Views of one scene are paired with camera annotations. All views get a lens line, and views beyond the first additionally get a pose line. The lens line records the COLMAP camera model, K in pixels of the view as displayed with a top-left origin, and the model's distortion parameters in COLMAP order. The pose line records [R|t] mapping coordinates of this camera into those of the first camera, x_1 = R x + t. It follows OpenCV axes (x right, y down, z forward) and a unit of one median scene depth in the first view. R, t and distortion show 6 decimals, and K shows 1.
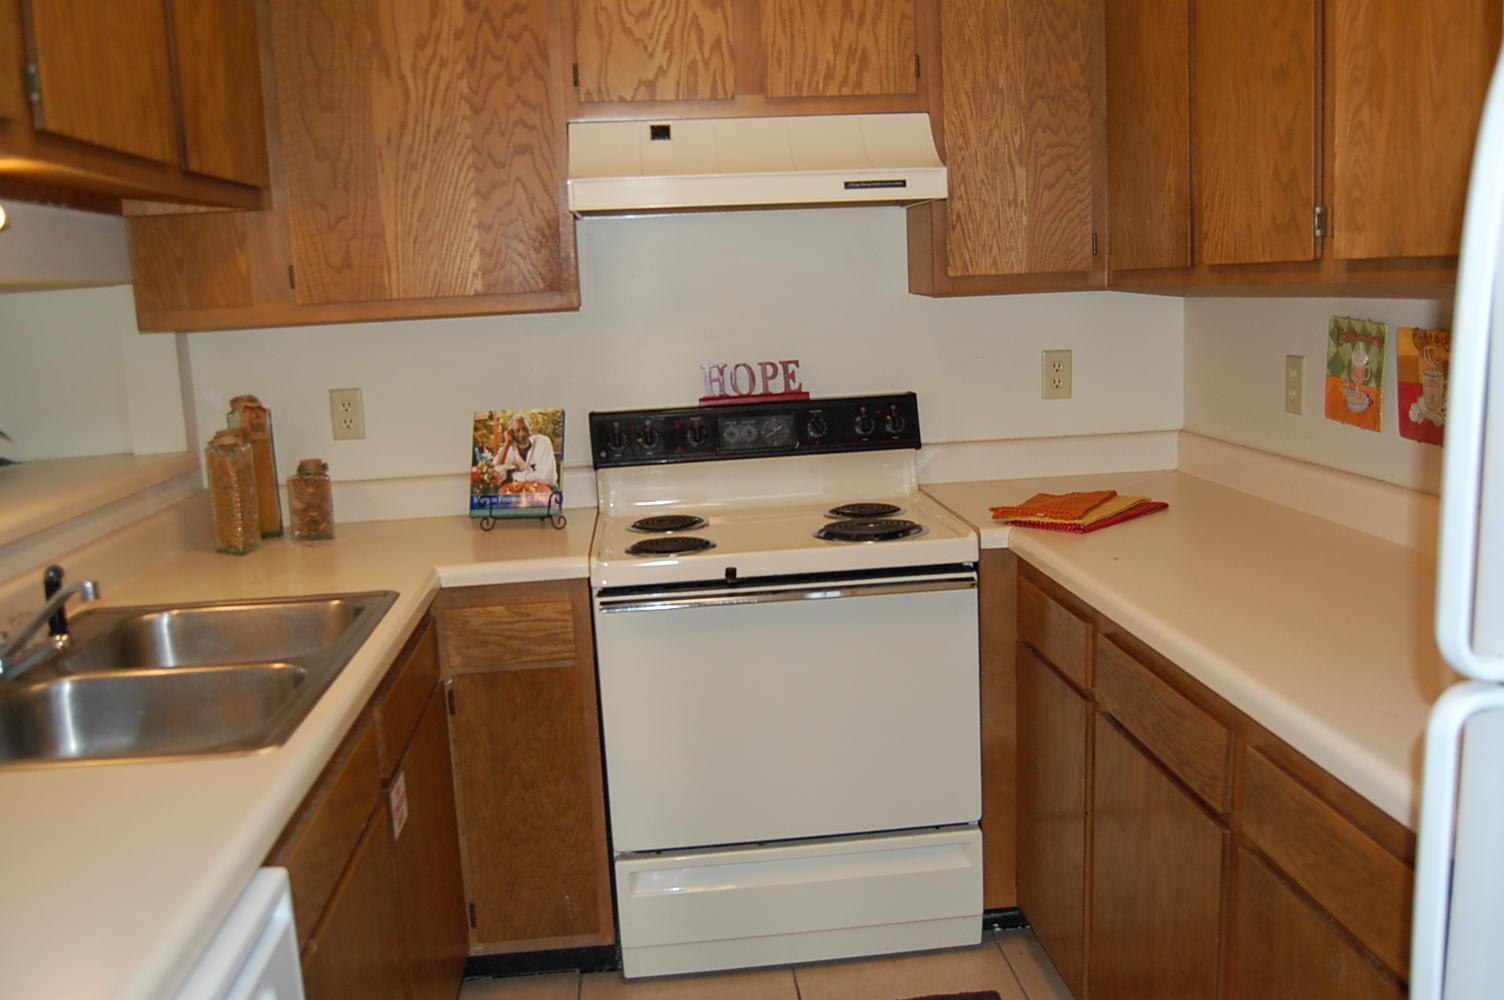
lens RADIAL K [[1309.4, 0, 756.8], [0, 1309.4, 503.4], [0, 0, 1]] dist [-0.079576, 0.020457]
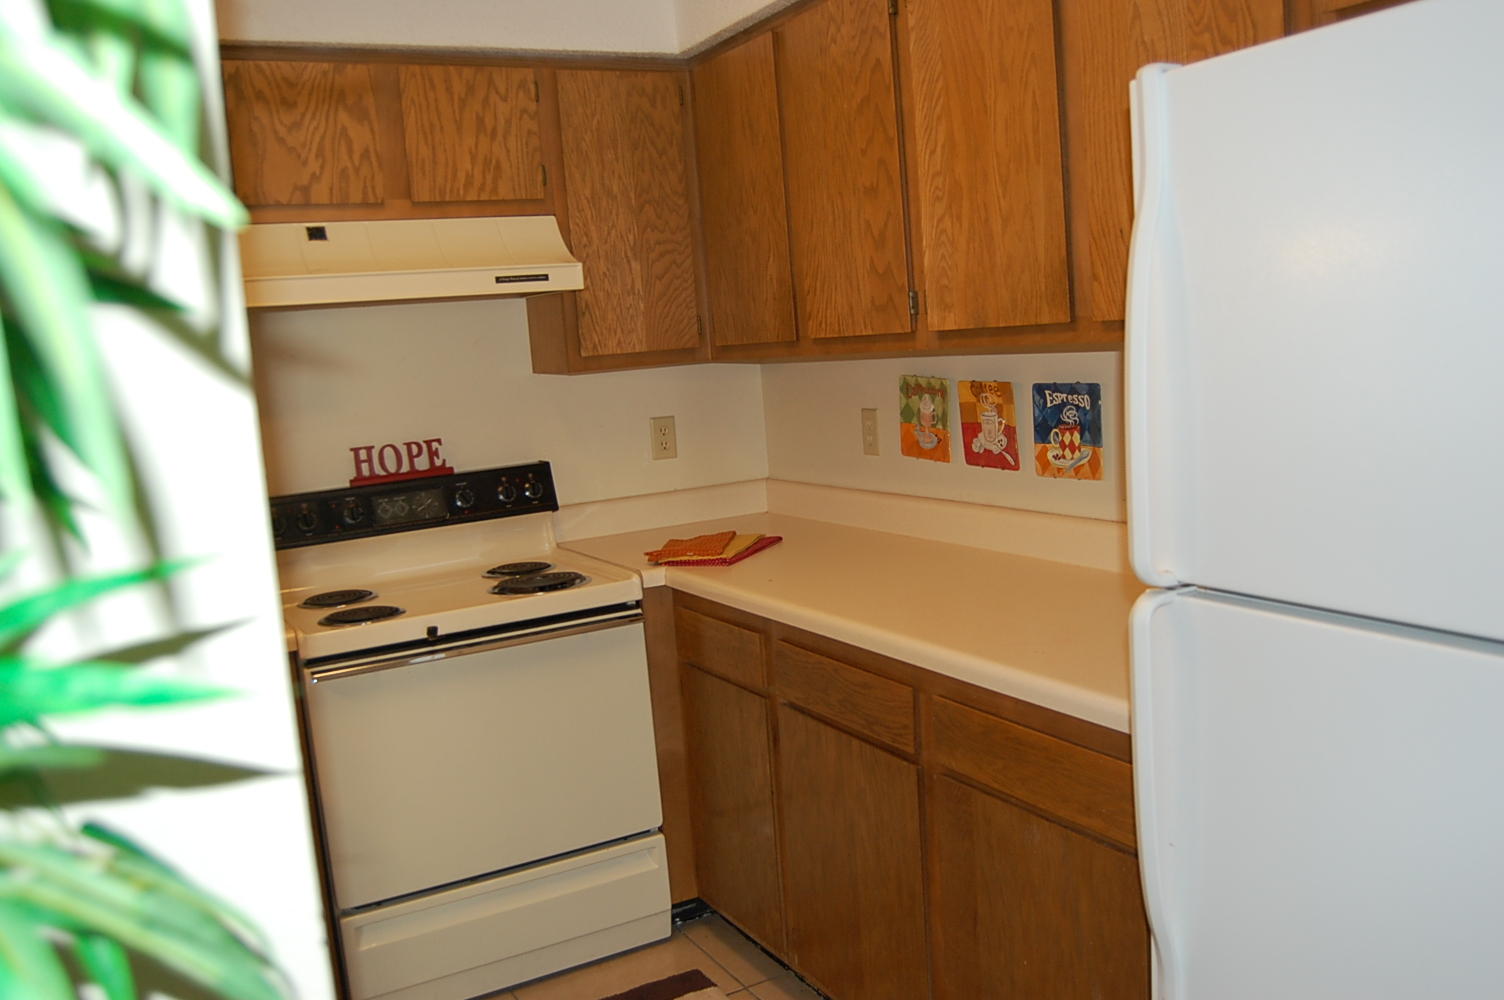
lens RADIAL K [[1309.4, 0, 750.5], [0, 1309.4, 501.5], [0, 0, 1]] dist [-0.079576, 0.020457]
pose [[0.919225, -0.074794, 0.386564, -0.177099], [0.098775, 0.994201, -0.042518, 0.016434], [-0.381142, 0.077267, 0.921282, -0.107646]]
